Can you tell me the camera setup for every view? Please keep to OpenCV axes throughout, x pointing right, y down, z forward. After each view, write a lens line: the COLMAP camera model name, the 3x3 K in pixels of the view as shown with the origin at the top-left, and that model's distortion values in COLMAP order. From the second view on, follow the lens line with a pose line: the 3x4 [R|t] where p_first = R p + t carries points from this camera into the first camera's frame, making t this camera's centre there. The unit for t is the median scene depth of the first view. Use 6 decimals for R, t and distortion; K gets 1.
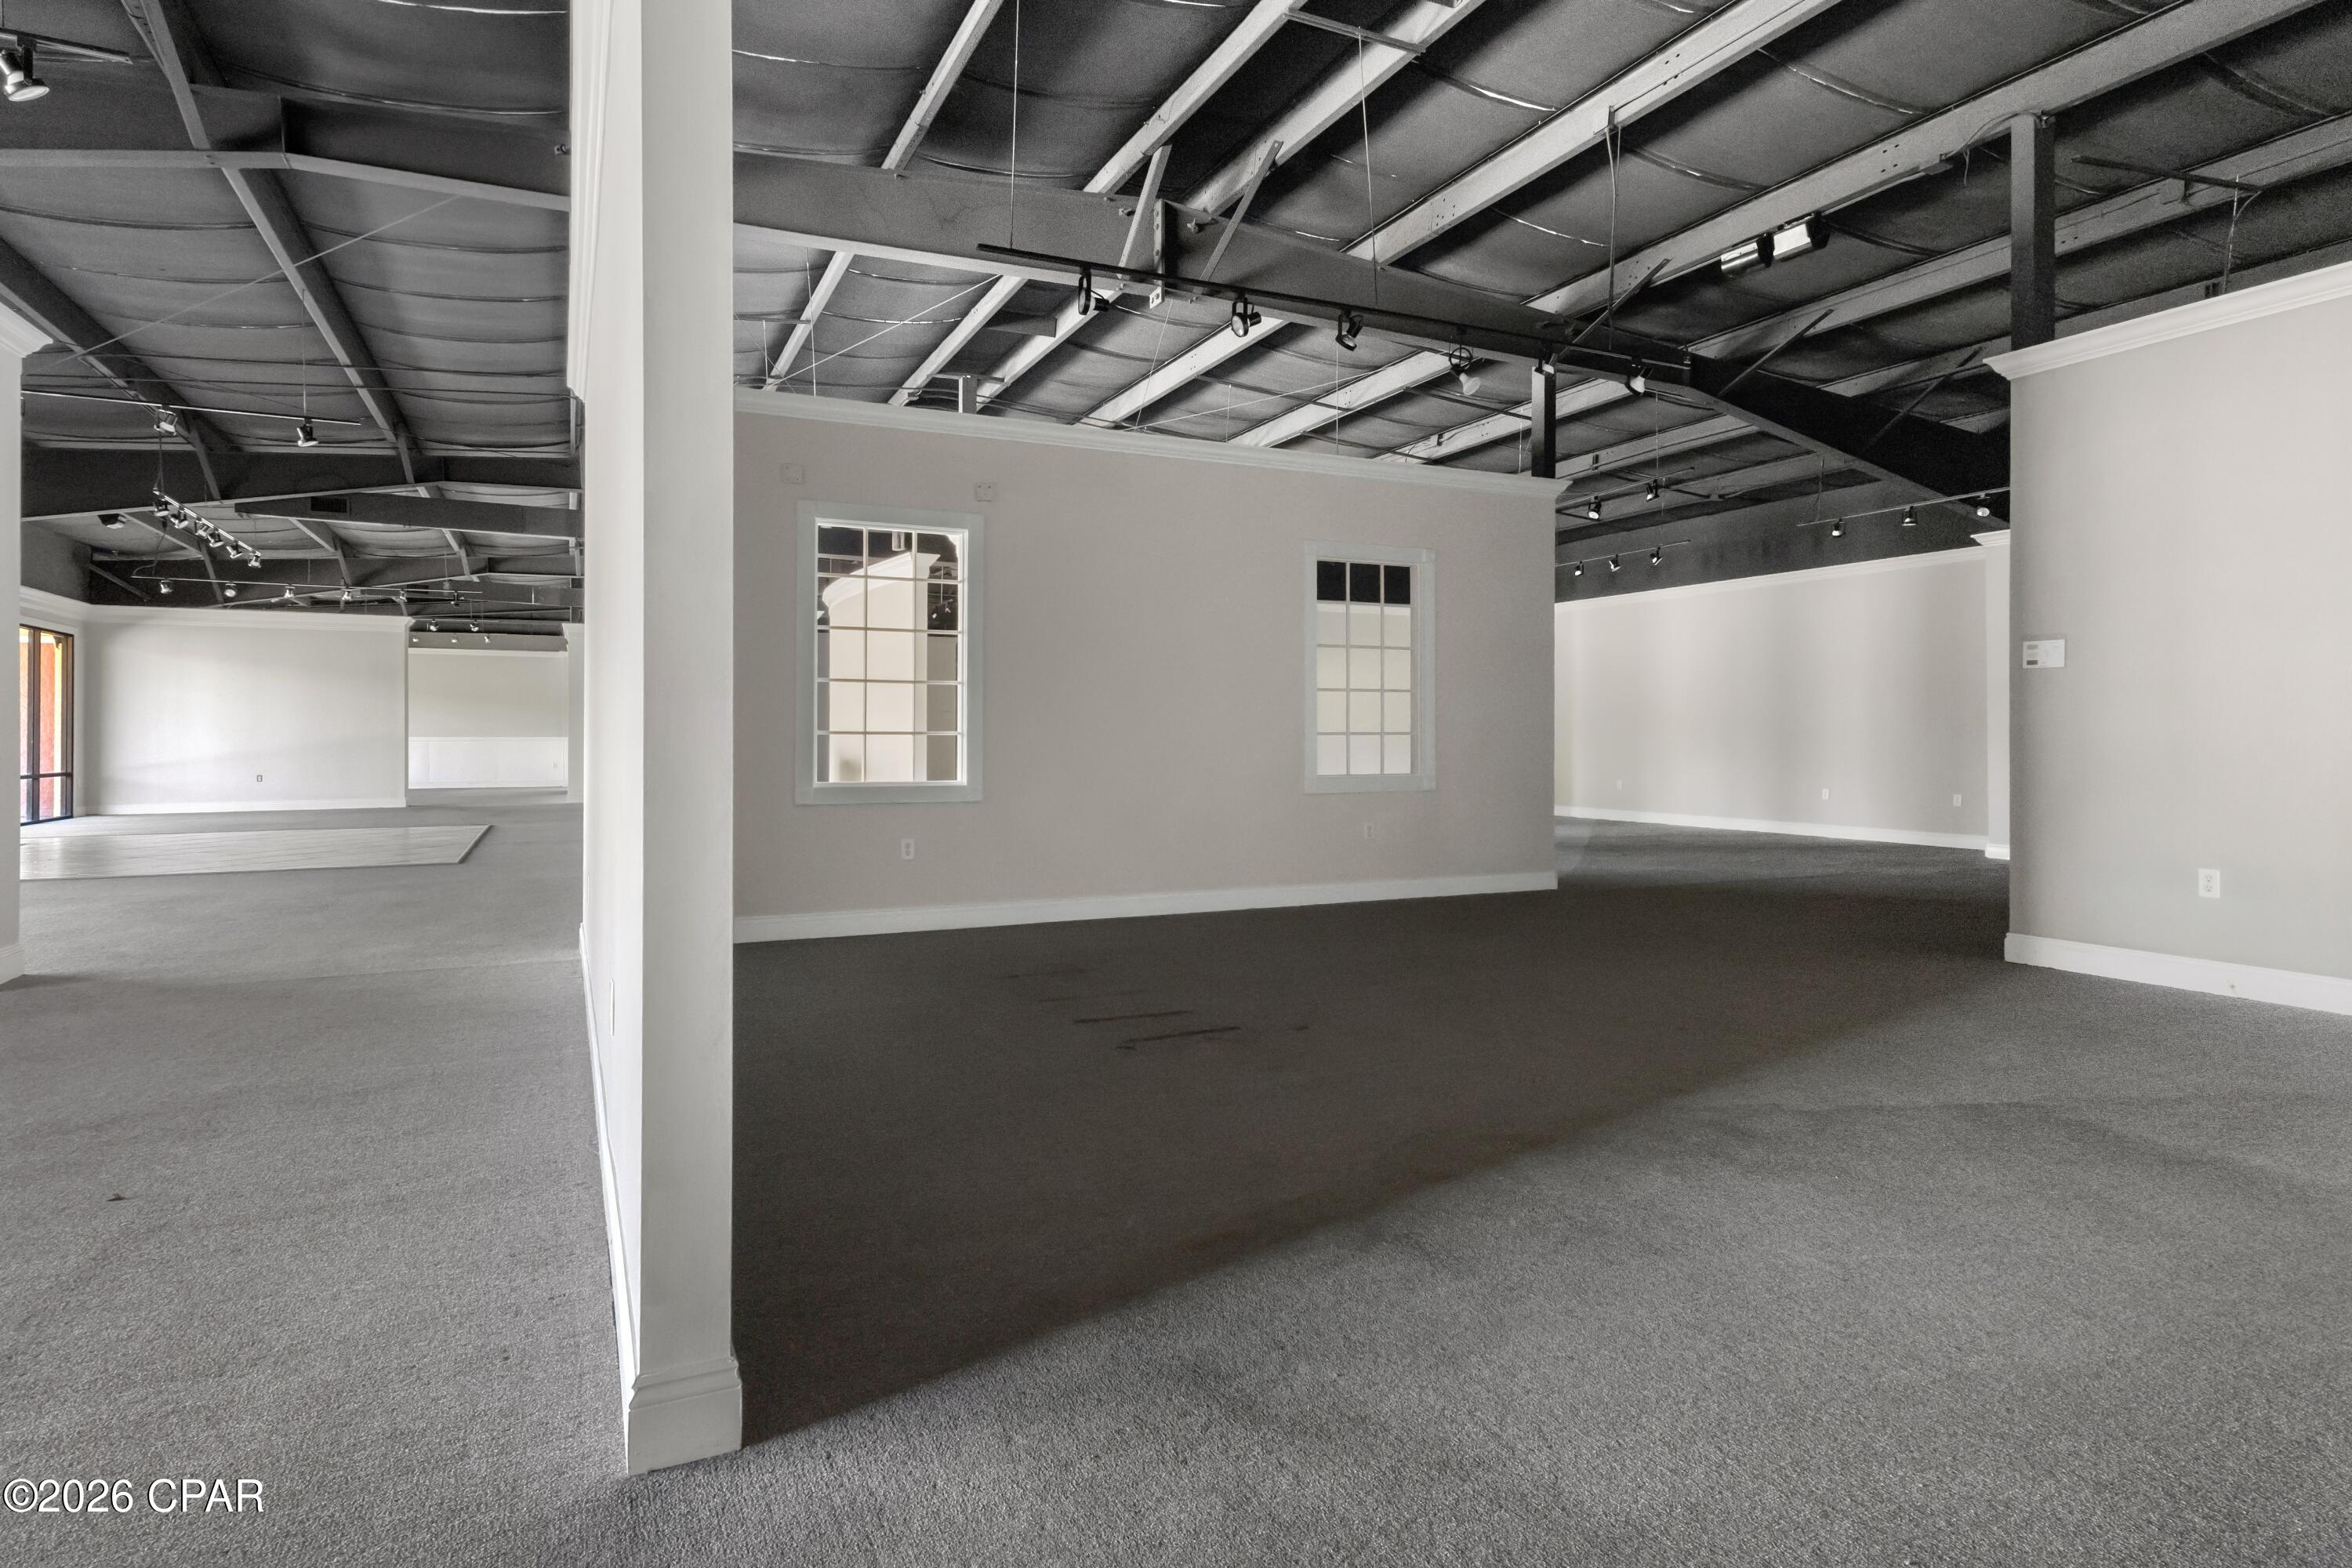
lens RADIAL K [[1241.7, 0, 1179.1], [0, 1241.7, 735.3], [0, 0, 1]] dist [0.022940, 0.000343]
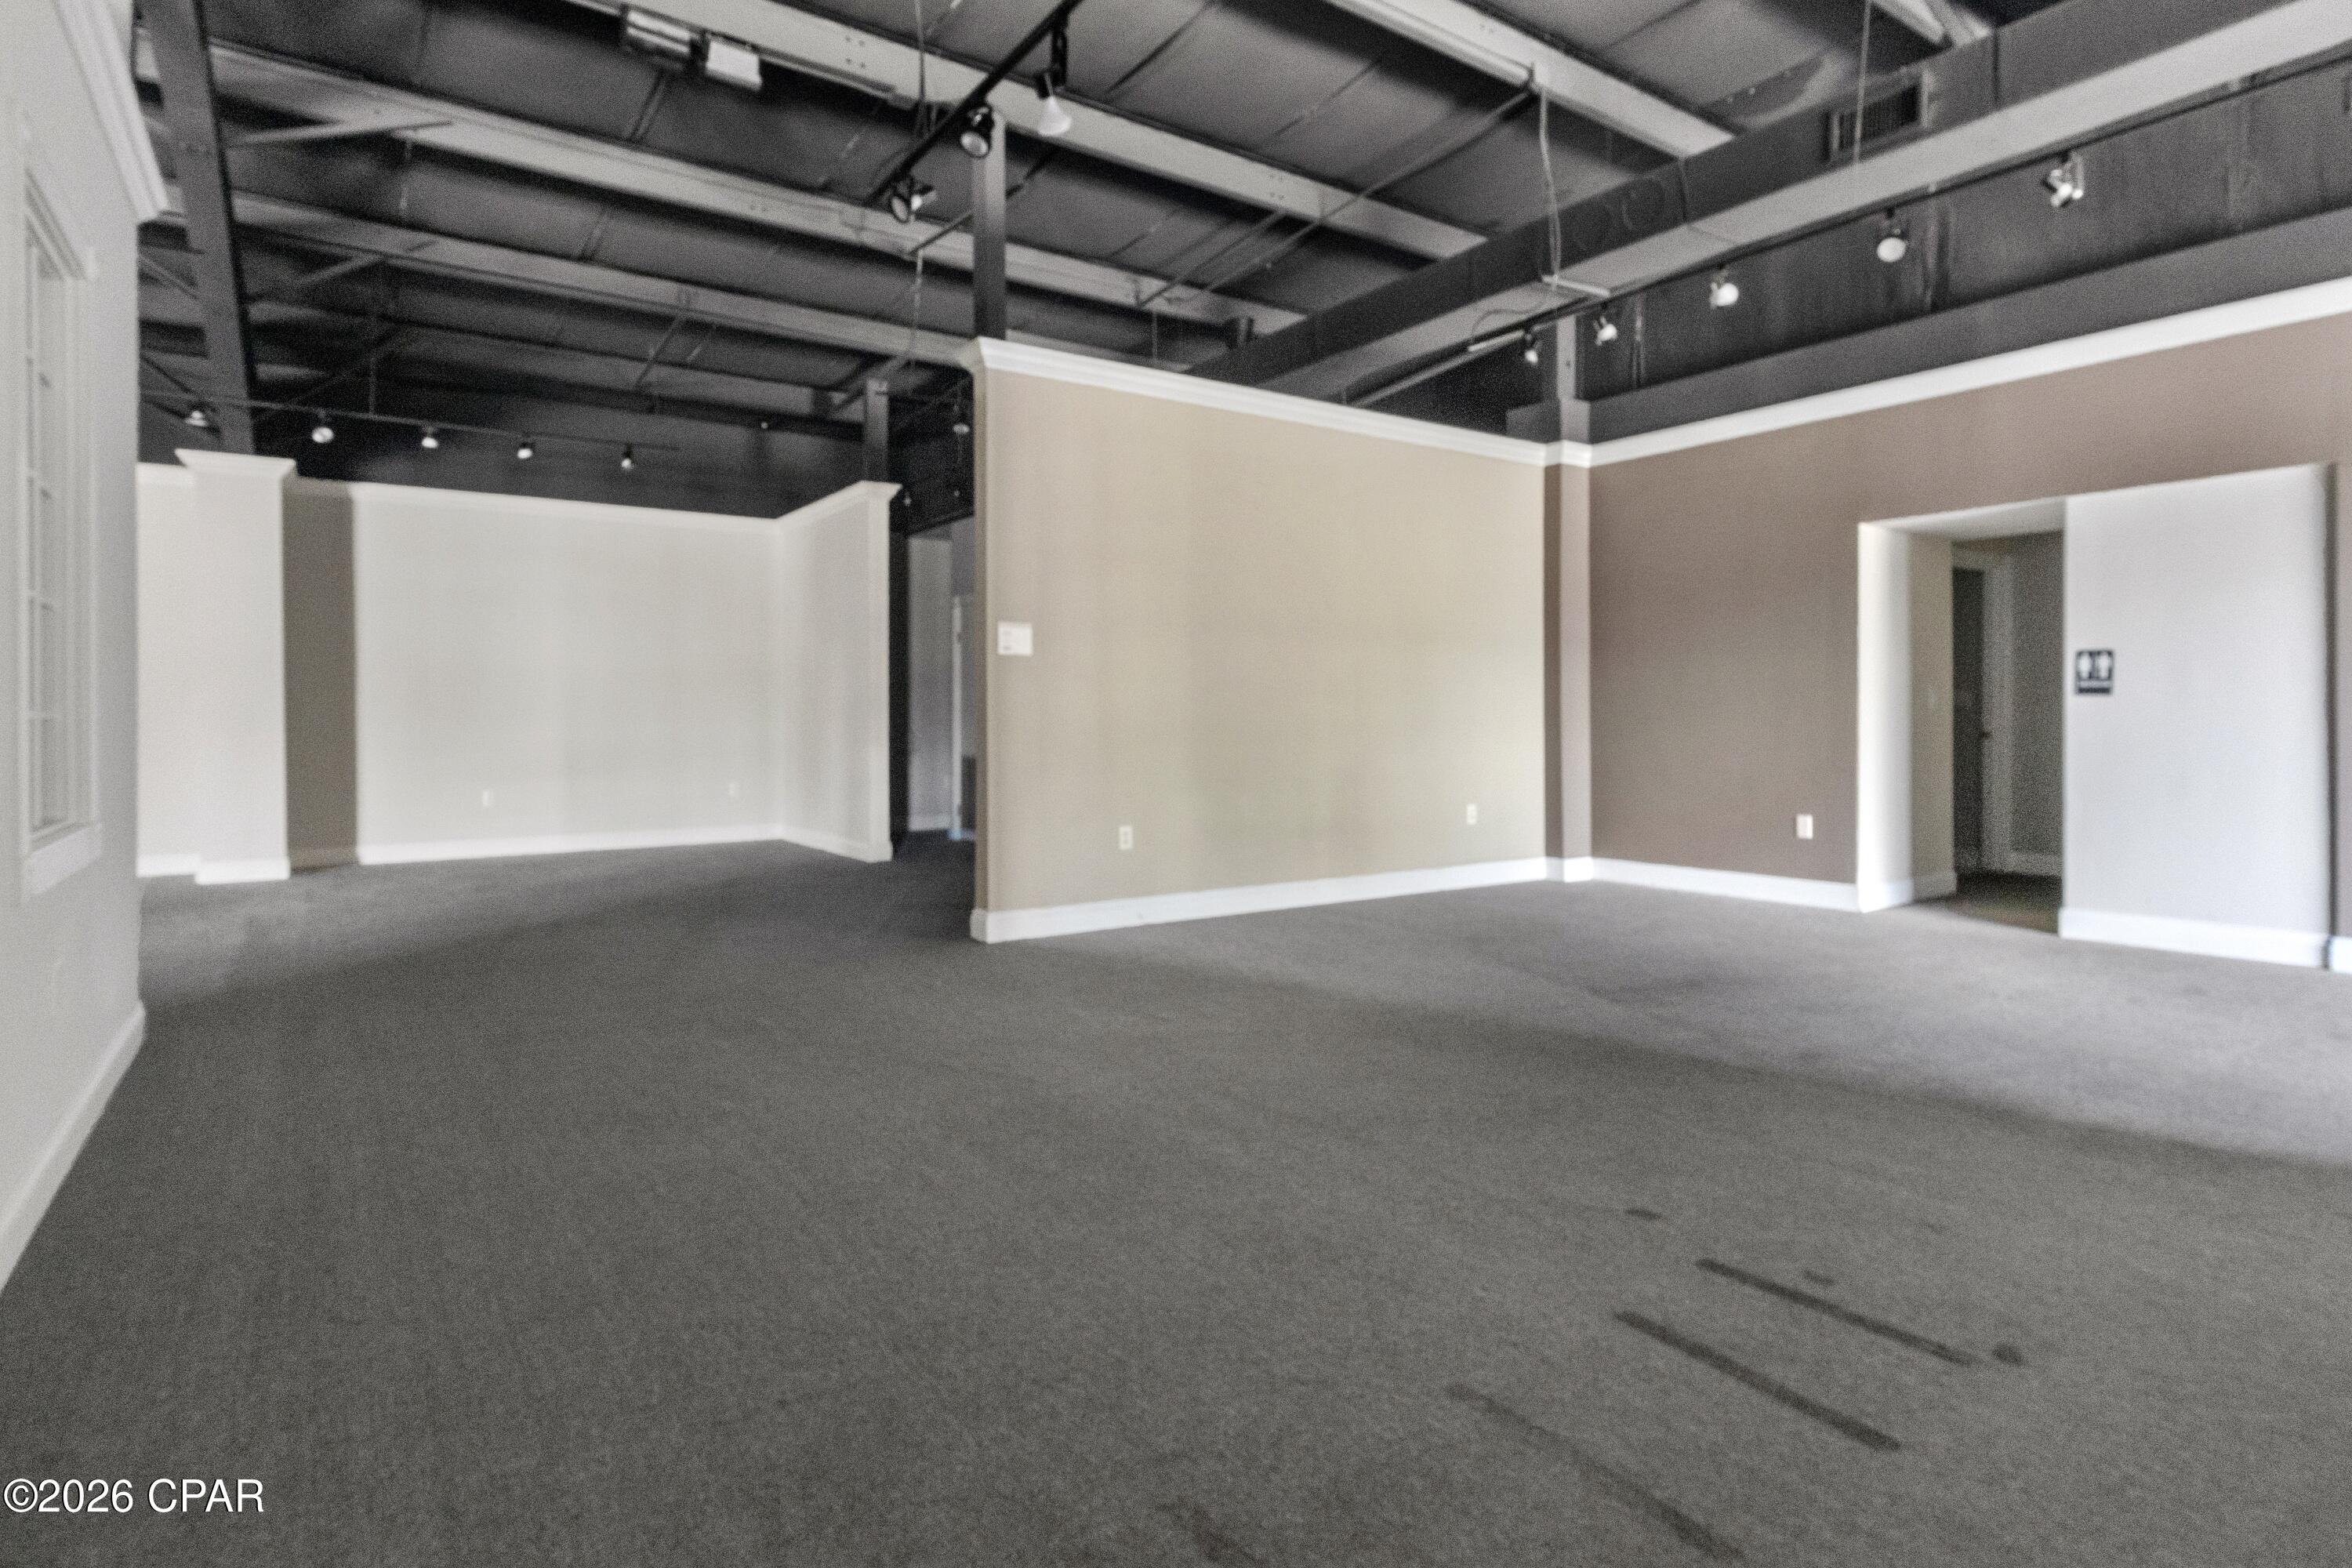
lens RADIAL K [[1241.7, 0, 1179.1], [0, 1241.7, 735.3], [0, 0, 1]] dist [0.022940, 0.000343]
pose [[-0.165048, -0.029754, 0.985837, -0.336074], [0.014443, 0.999365, 0.032581, -0.013631], [-0.986180, 0.019616, -0.164513, 0.930899]]
